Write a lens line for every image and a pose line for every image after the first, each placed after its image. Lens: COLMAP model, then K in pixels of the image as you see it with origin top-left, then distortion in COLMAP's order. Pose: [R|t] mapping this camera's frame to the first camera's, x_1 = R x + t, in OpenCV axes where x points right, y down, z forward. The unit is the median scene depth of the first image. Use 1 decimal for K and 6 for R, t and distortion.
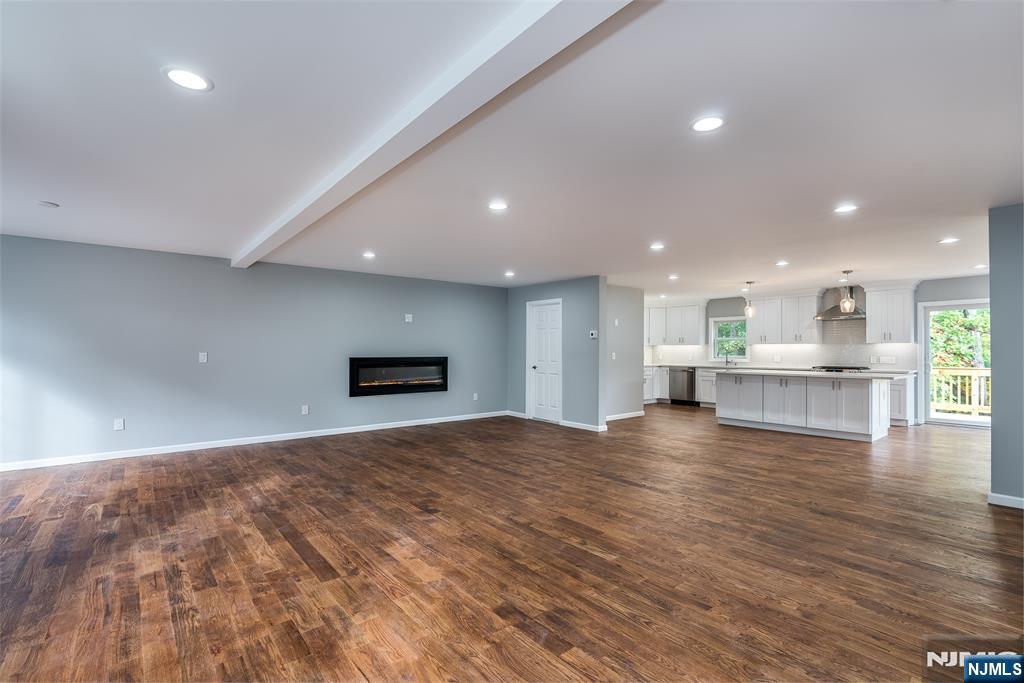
lens RADIAL K [[469.5, 0, 505.7], [0, 469.5, 350.2], [0, 0, 1]] dist [-0.002152, -0.000674]
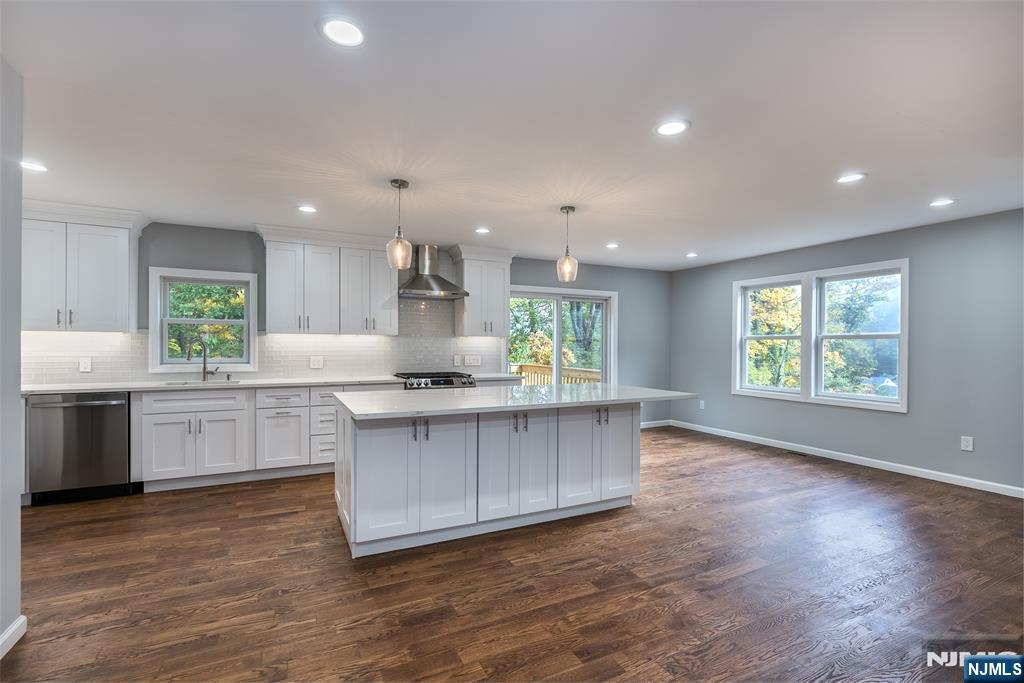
lens RADIAL K [[469.5, 0, 525.1], [0, 469.5, 344.4], [0, 0, 1]] dist [-0.002152, -0.000674]
pose [[0.198547, 0.001250, 0.980090, 0.143726], [-0.005021, 0.999987, -0.000258, -0.003799], [-0.980078, -0.004870, 0.198551, 0.848602]]
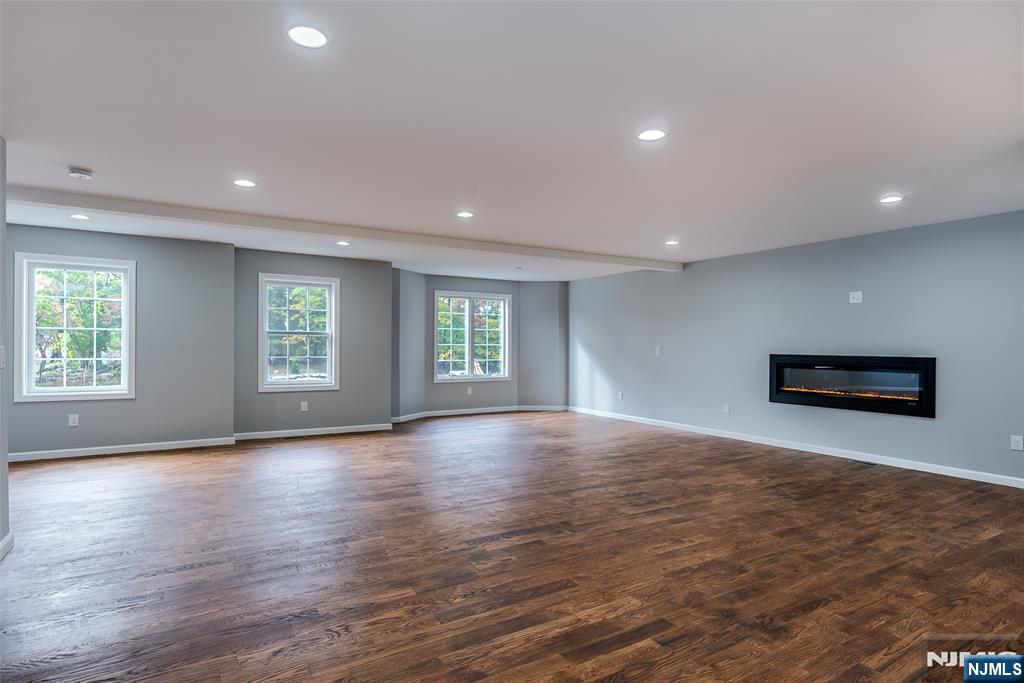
lens RADIAL K [[541.0, 0, 525.7], [0, 541.0, 339.3], [0, 0, 1]] dist [-0.009052, 0.004550]
pose [[-0.121014, -0.010148, -0.992599, 0.612081], [-0.006864, 0.999932, -0.009387, 0.001435], [0.992627, 0.005677, -0.121075, 0.632754]]
